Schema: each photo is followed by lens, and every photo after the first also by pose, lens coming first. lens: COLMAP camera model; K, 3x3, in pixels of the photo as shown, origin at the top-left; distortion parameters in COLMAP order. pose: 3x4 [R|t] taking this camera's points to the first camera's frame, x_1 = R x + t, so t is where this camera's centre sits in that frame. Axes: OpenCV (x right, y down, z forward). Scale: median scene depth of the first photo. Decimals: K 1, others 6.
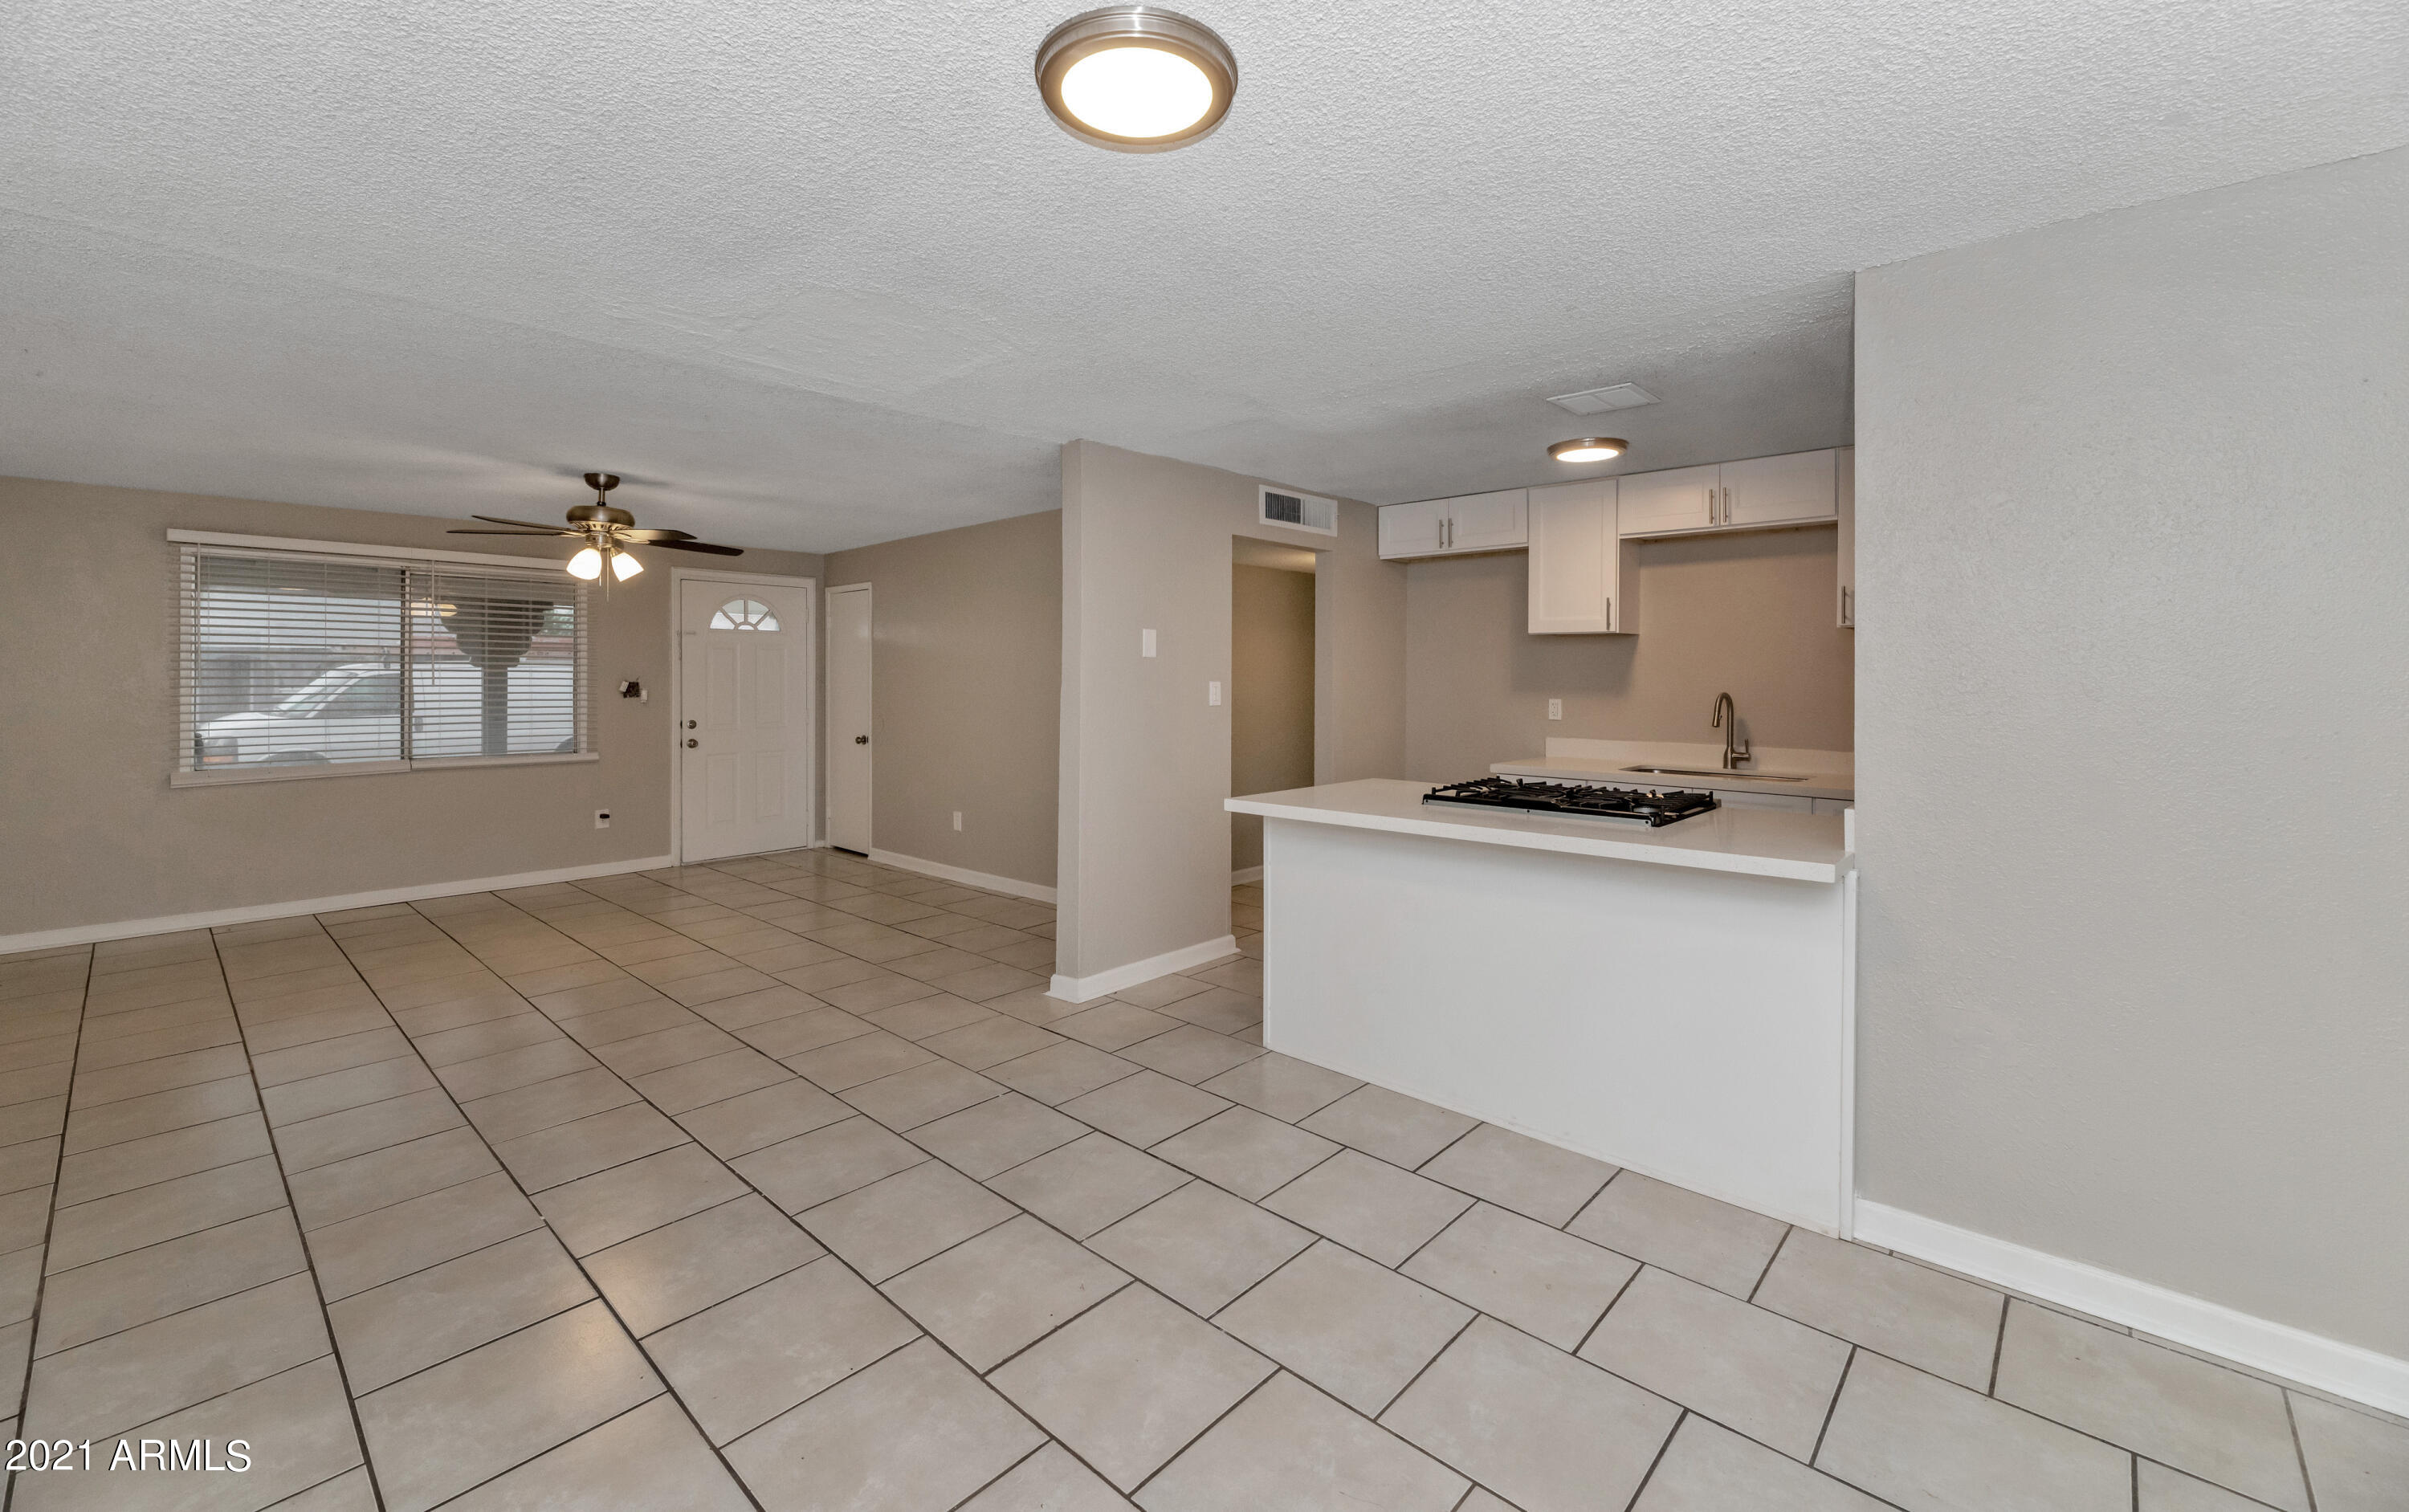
lens RADIAL K [[987.7, 0, 1225.6], [0, 987.7, 675.4], [0, 0, 1]] dist [-0.003304, -0.000007]
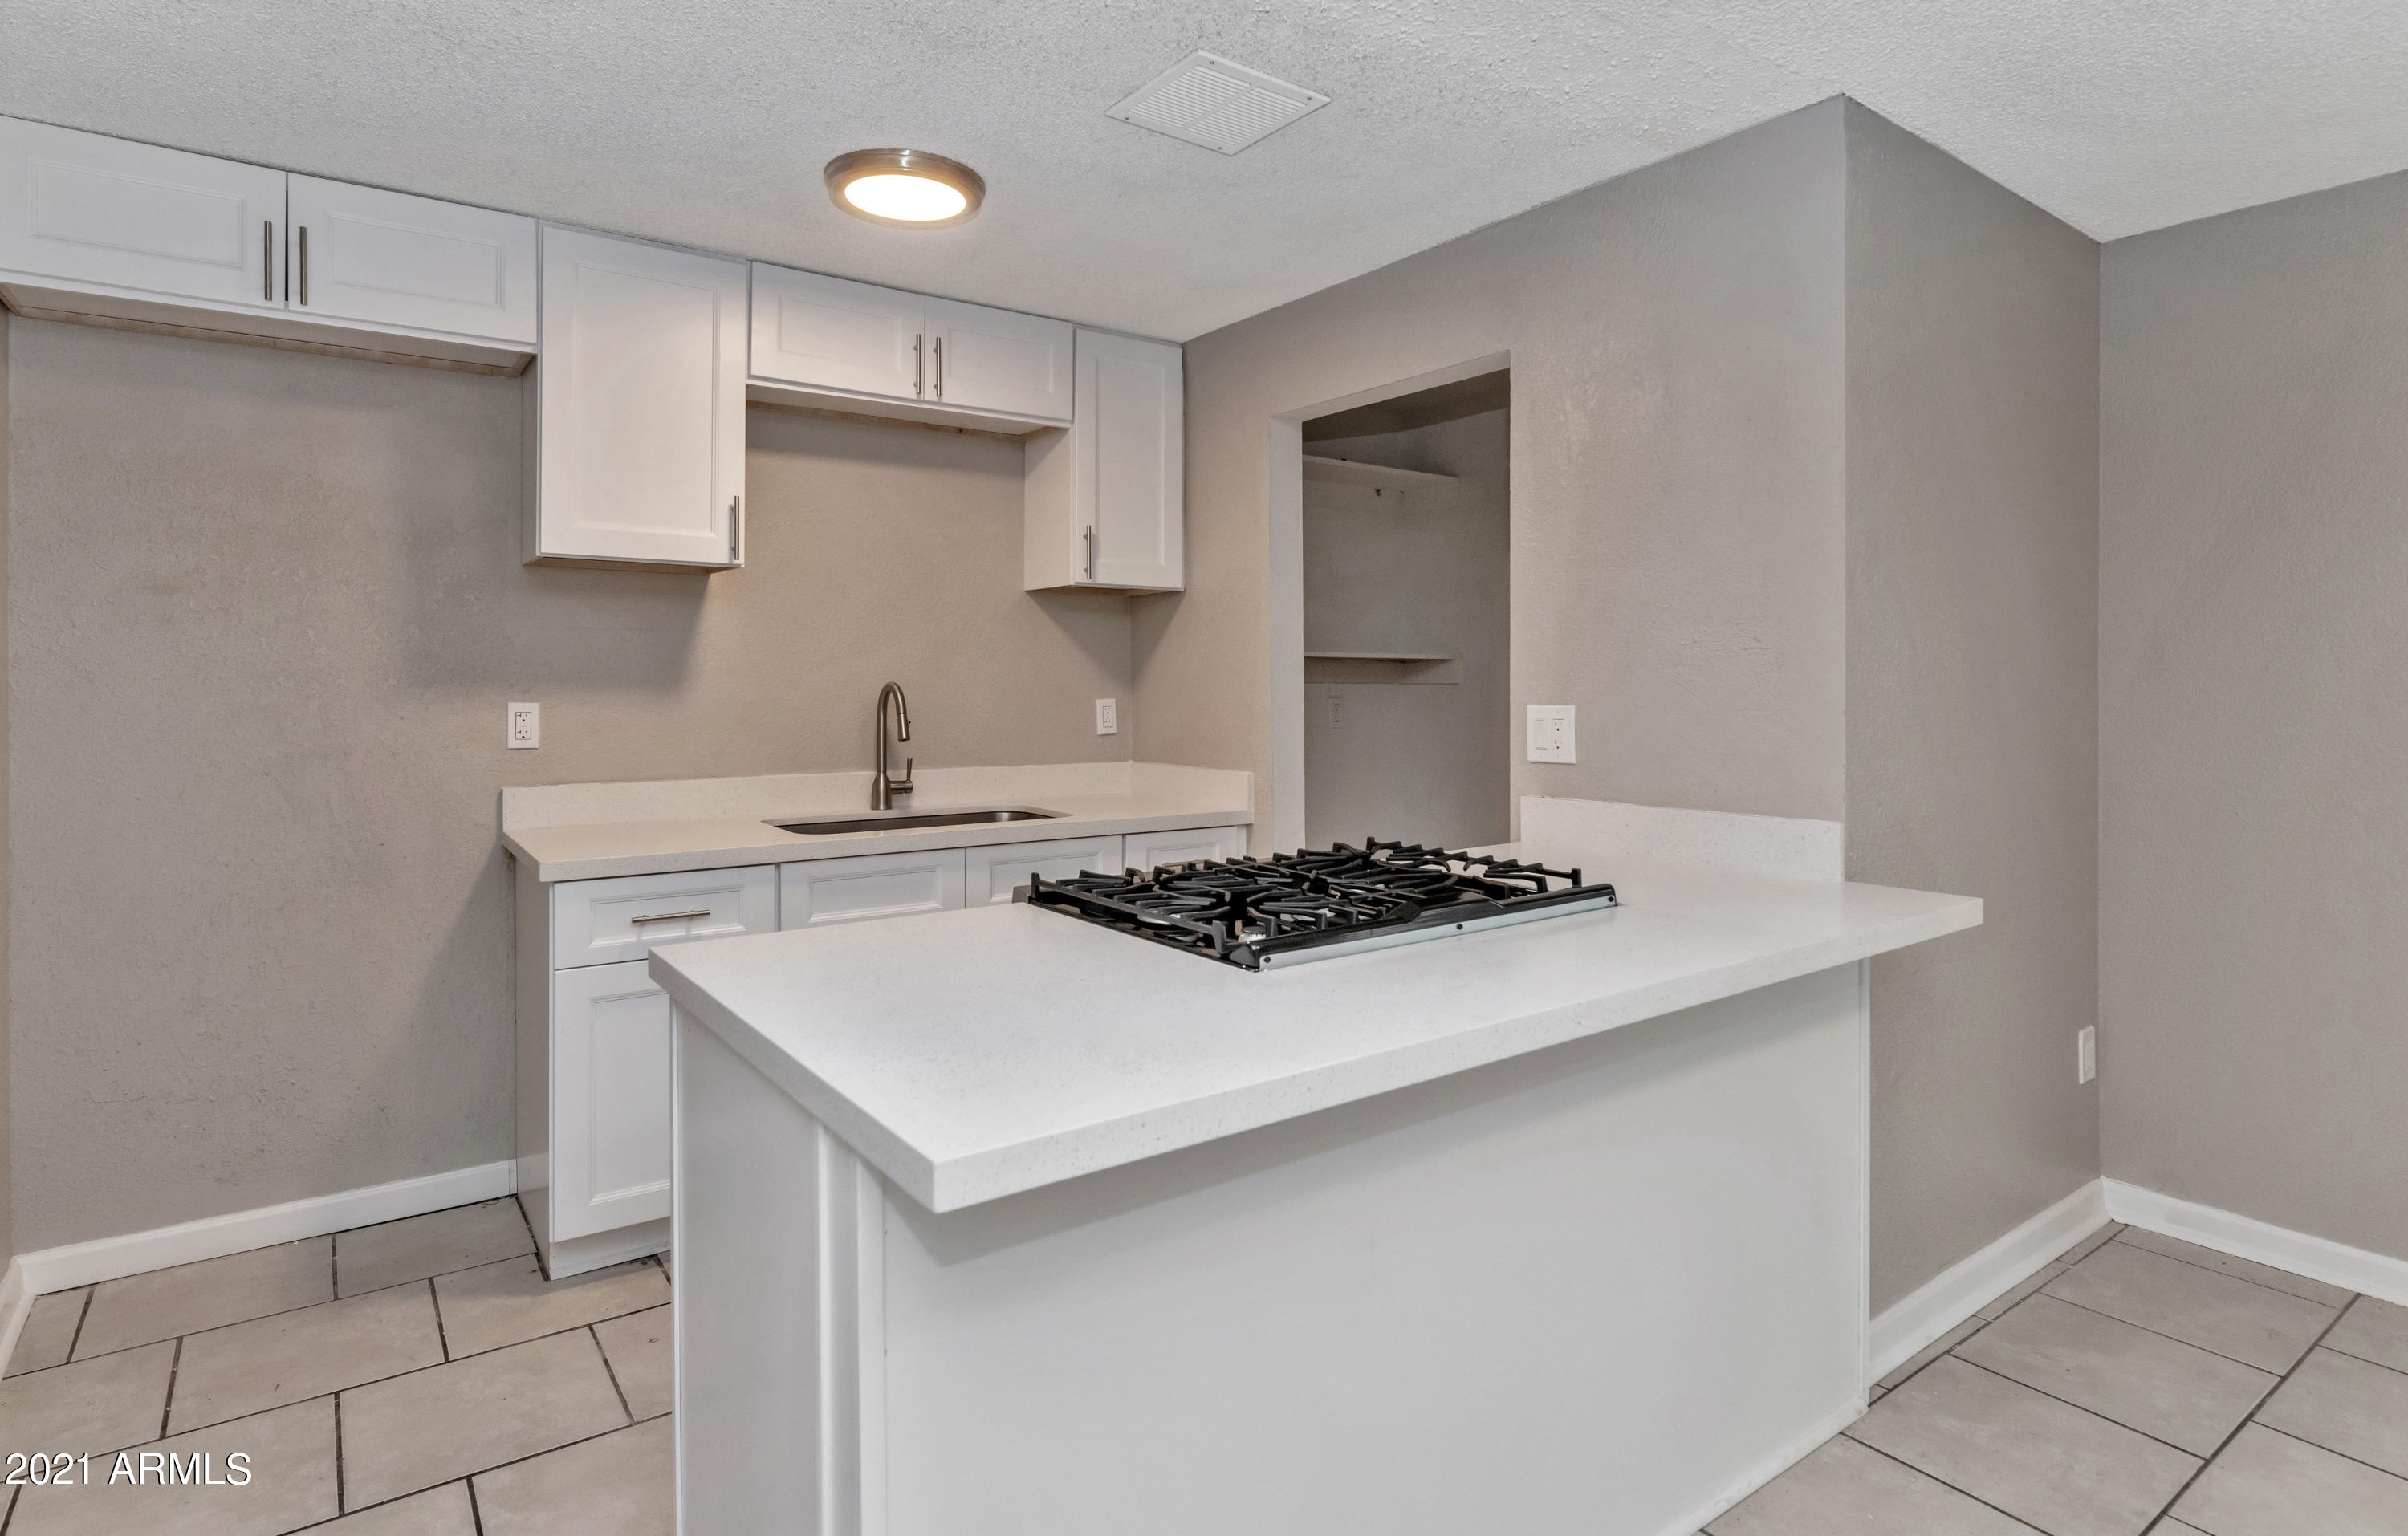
lens RADIAL K [[1239.9, 0, 1224.3], [0, 1239.9, 695.9], [0, 0, 1]] dist [0.000887, -0.000844]
pose [[0.208149, -0.018087, 0.977930, -0.160211], [-0.000693, 0.999826, 0.018639, 0.009641], [-0.978097, -0.004558, 0.208101, 0.549720]]
